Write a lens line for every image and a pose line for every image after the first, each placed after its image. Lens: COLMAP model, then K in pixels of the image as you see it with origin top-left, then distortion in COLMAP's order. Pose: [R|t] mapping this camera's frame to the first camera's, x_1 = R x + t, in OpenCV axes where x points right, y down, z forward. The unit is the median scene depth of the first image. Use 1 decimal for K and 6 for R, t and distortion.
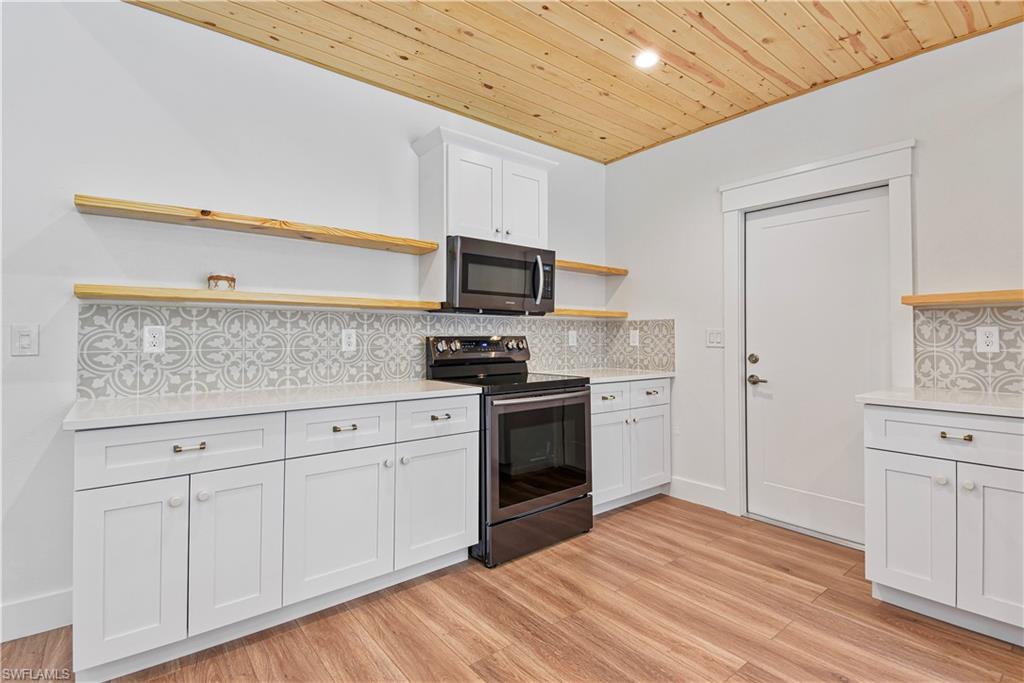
lens RADIAL K [[481.7, 0, 511.2], [0, 481.7, 338.0], [0, 0, 1]] dist [-0.000564, -0.000051]
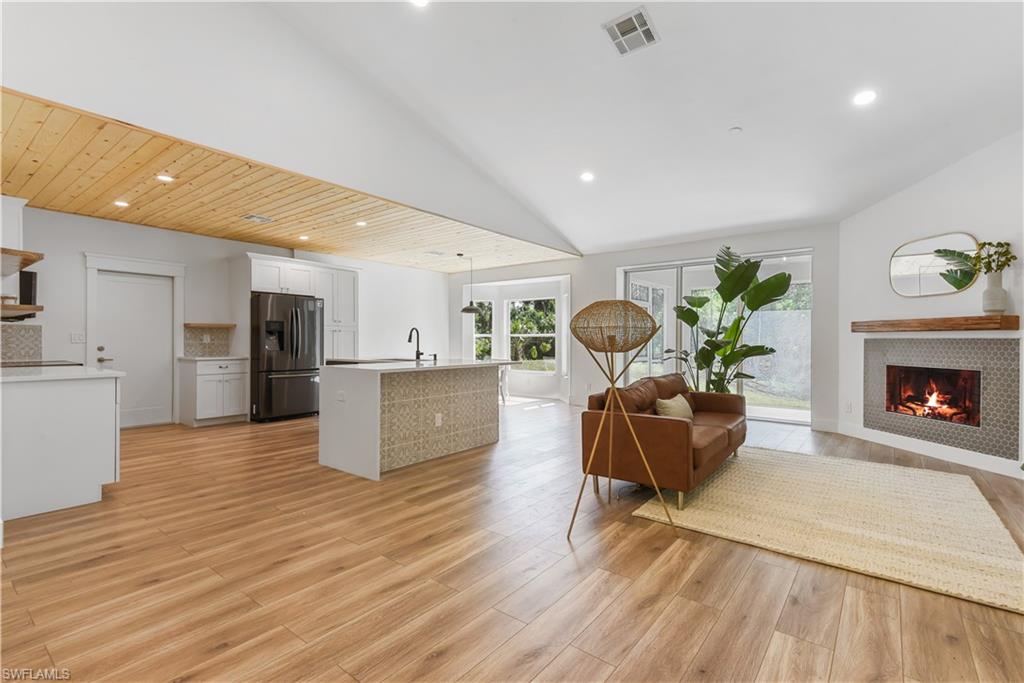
lens RADIAL K [[481.7, 0, 511.9], [0, 481.7, 340.9], [0, 0, 1]] dist [-0.000564, -0.000051]
pose [[-0.231935, -0.002153, 0.972729, -1.689772], [-0.003306, 0.999994, 0.001425, 0.004579], [-0.972726, -0.002885, -0.231941, -0.118336]]
